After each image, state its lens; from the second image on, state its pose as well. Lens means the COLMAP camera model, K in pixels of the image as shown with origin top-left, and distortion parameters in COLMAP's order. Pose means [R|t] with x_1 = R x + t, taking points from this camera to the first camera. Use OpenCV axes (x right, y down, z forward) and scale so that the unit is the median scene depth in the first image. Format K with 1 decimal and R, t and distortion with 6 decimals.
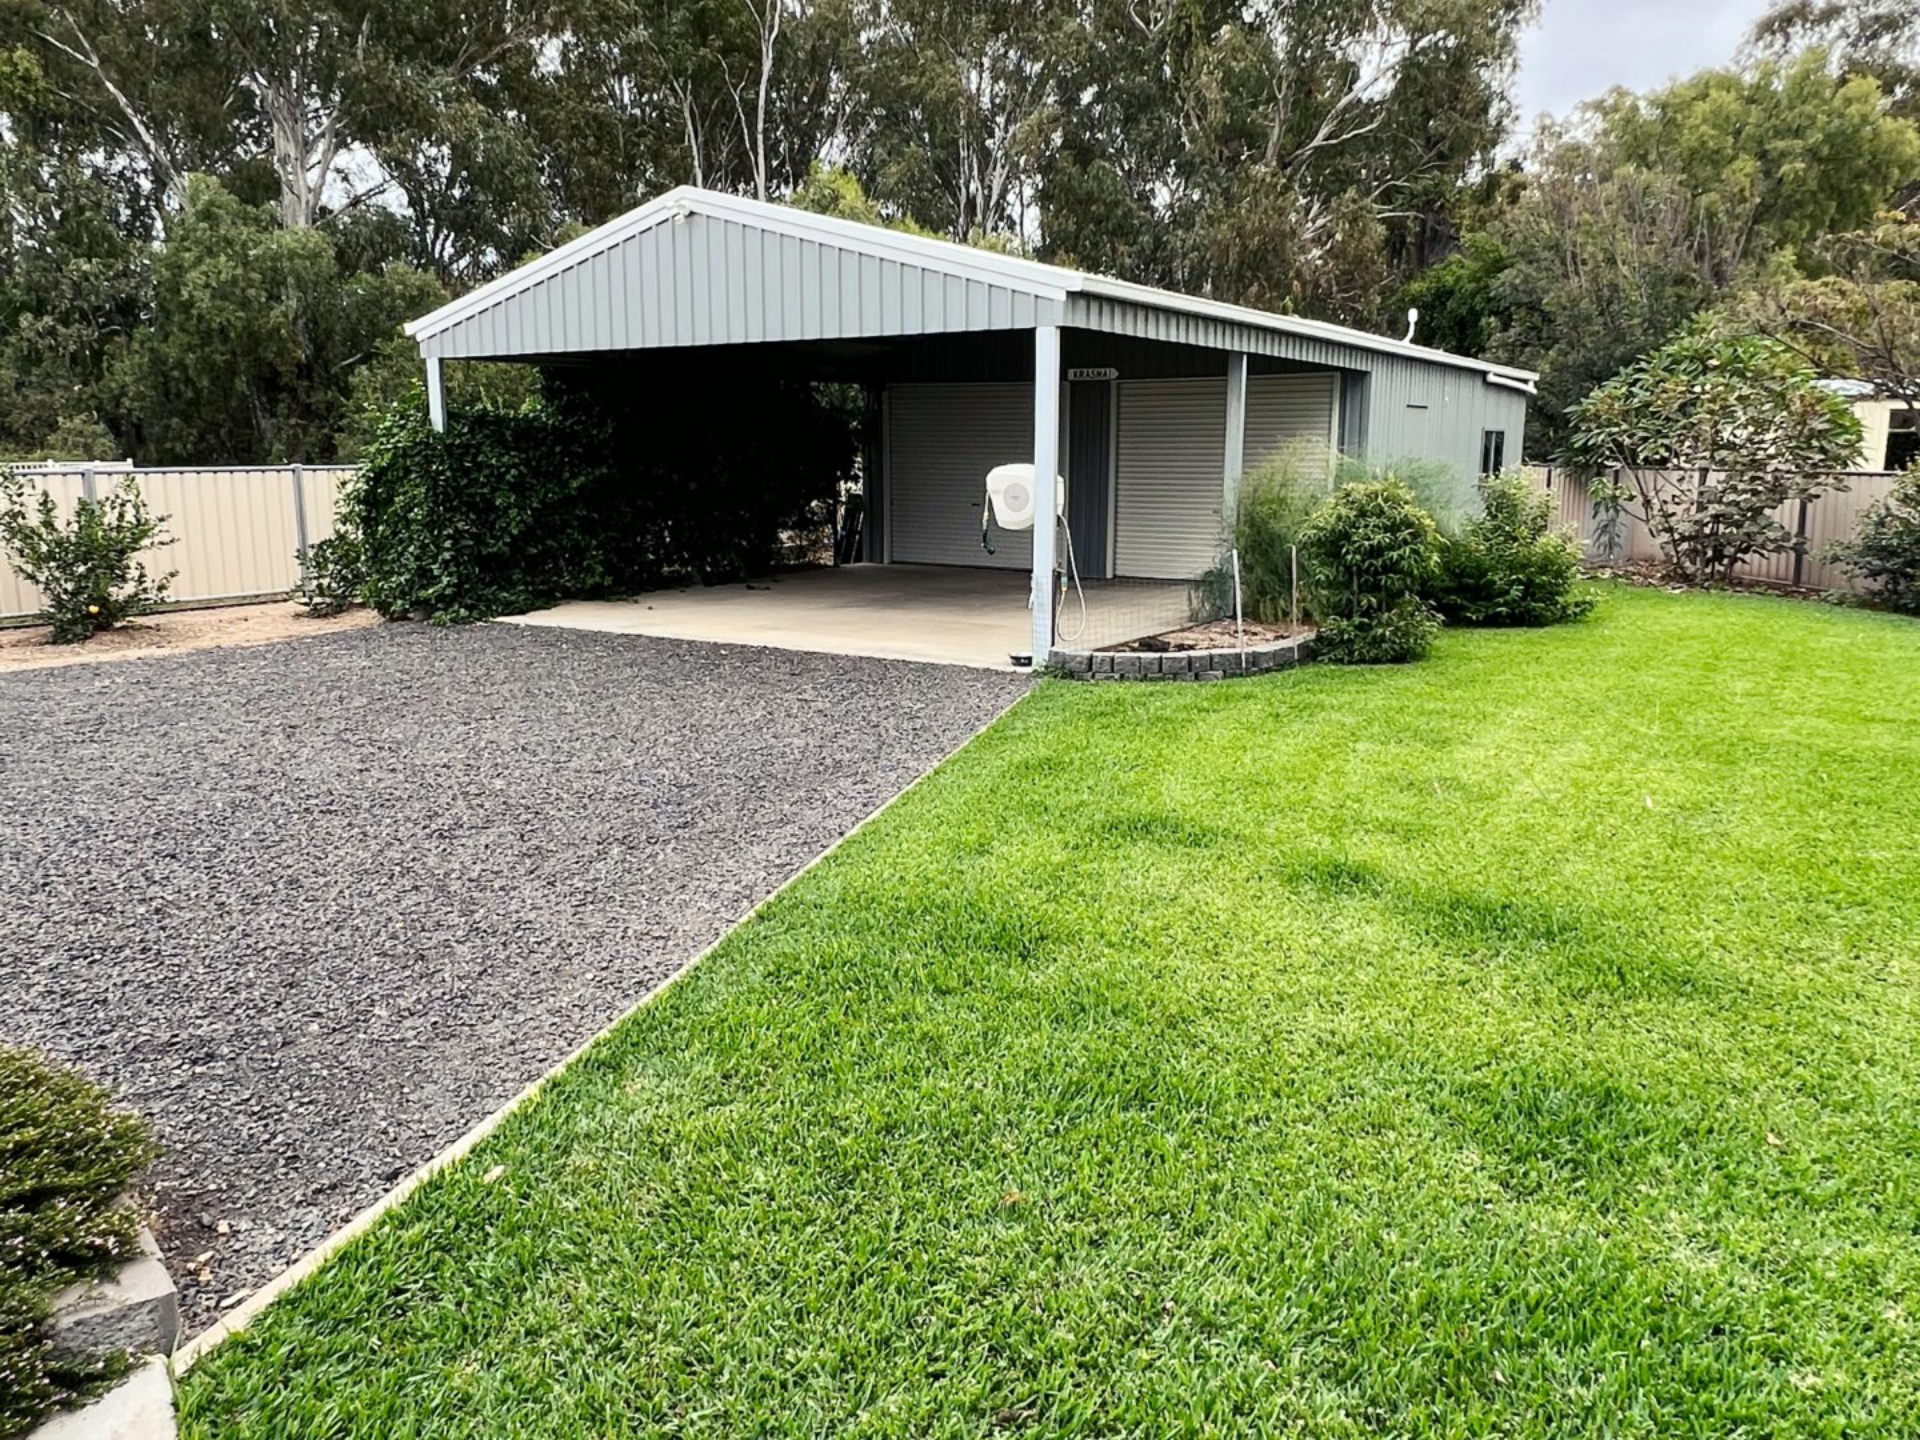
lens RADIAL K [[1411.6, 0, 960.1], [0, 1411.6, 680.8], [0, 0, 1]] dist [0.000326, 0.004328]
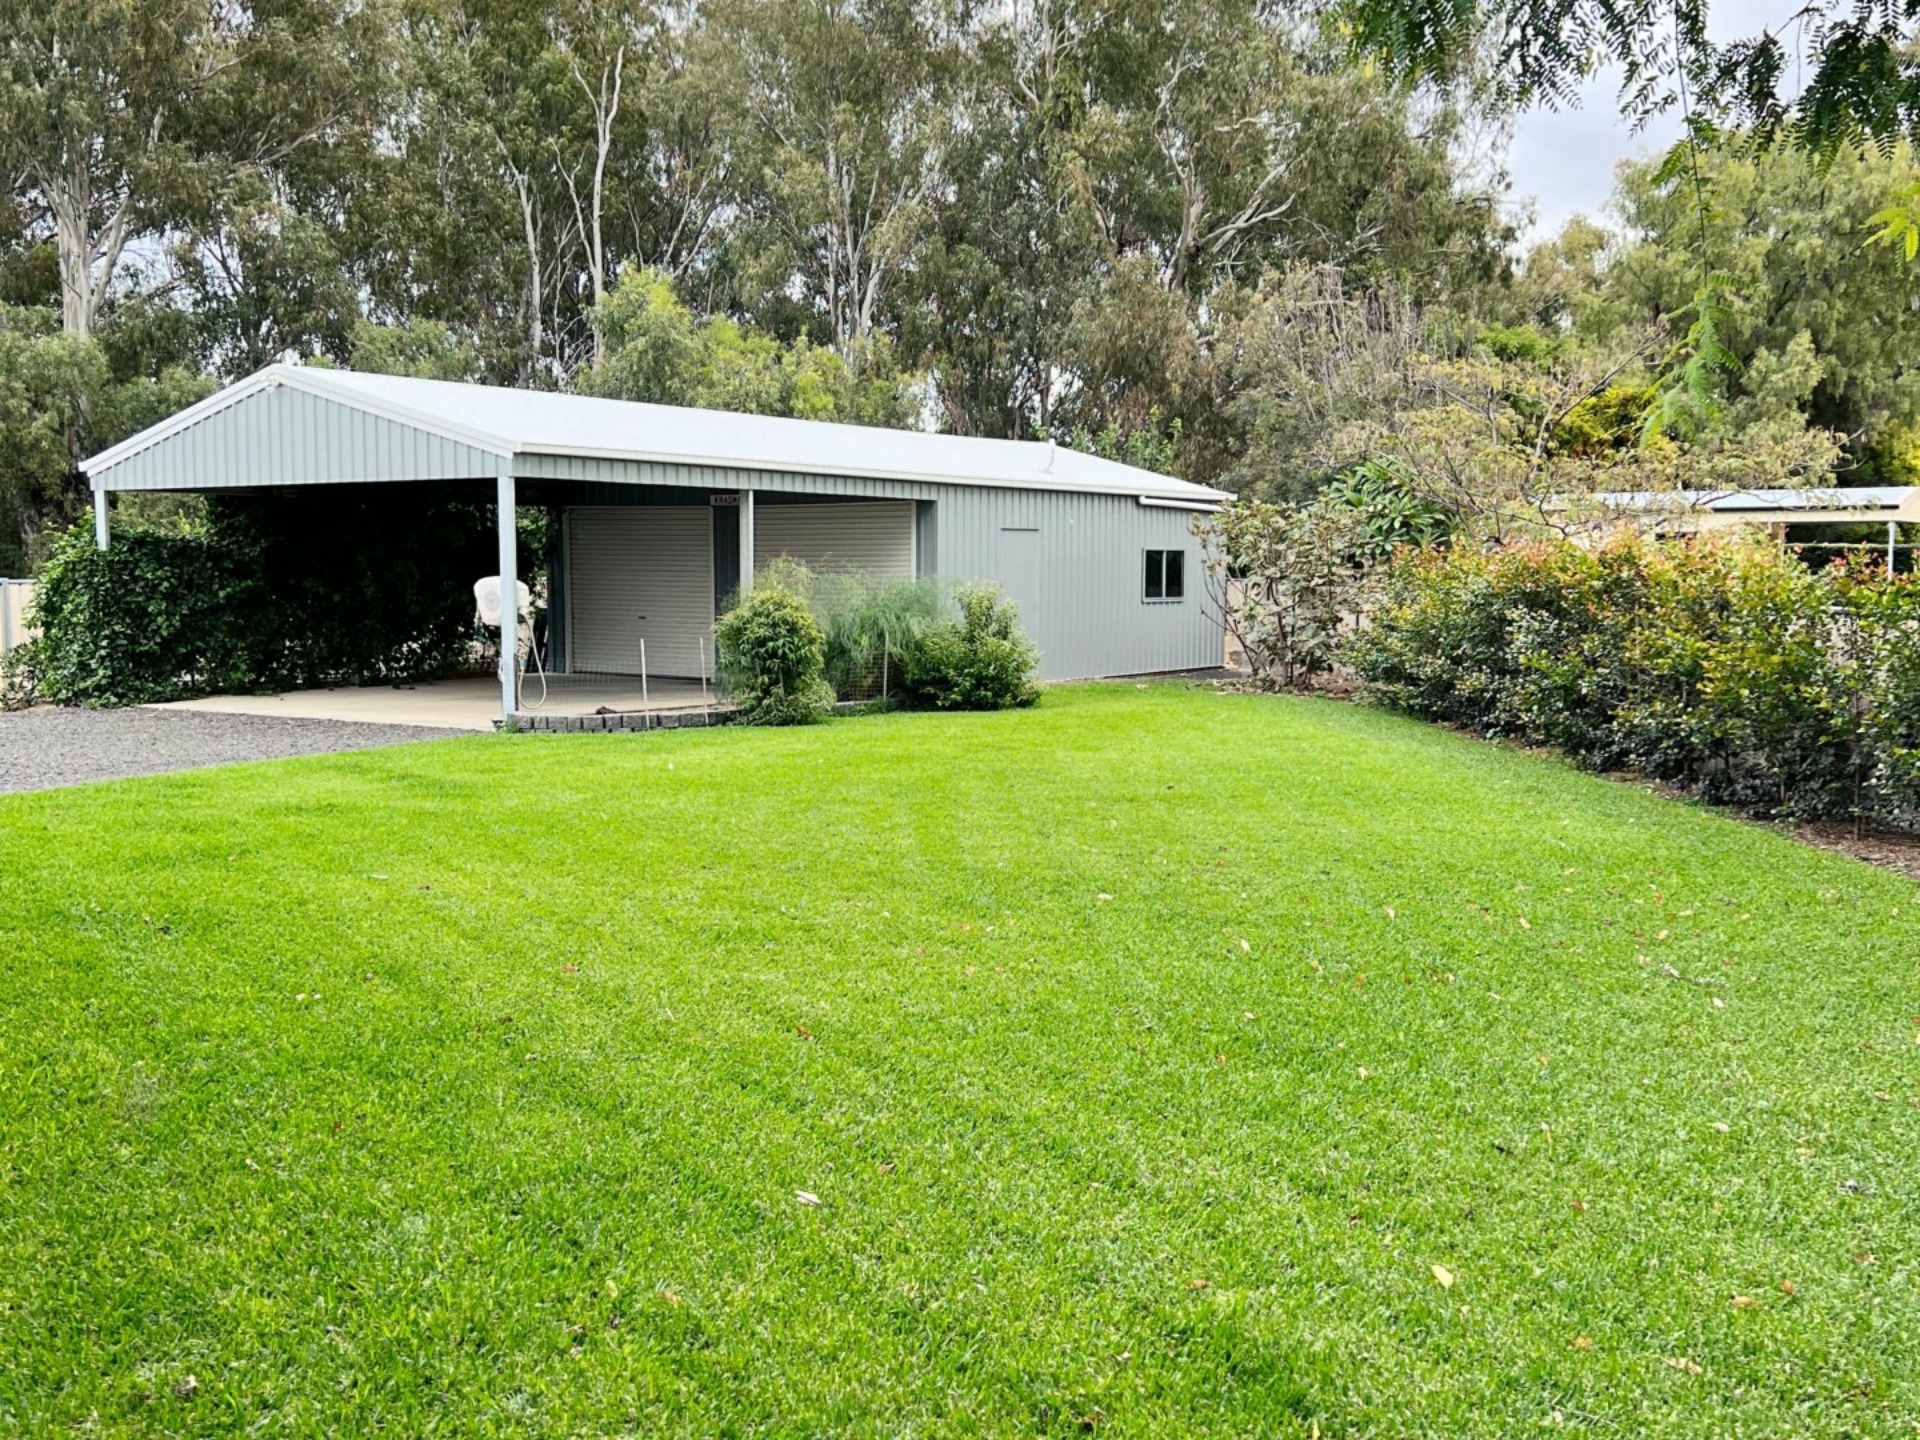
lens RADIAL K [[1927.7, 0, 960.0], [0, 1927.7, 720.0], [0, 0, 1]] dist [0.161963, -0.403797]
pose [[0.999259, 0.003620, -0.038317, 0.423121], [-0.006897, 0.996296, -0.085718, 0.104975], [0.037865, 0.085919, 0.995582, -0.618490]]
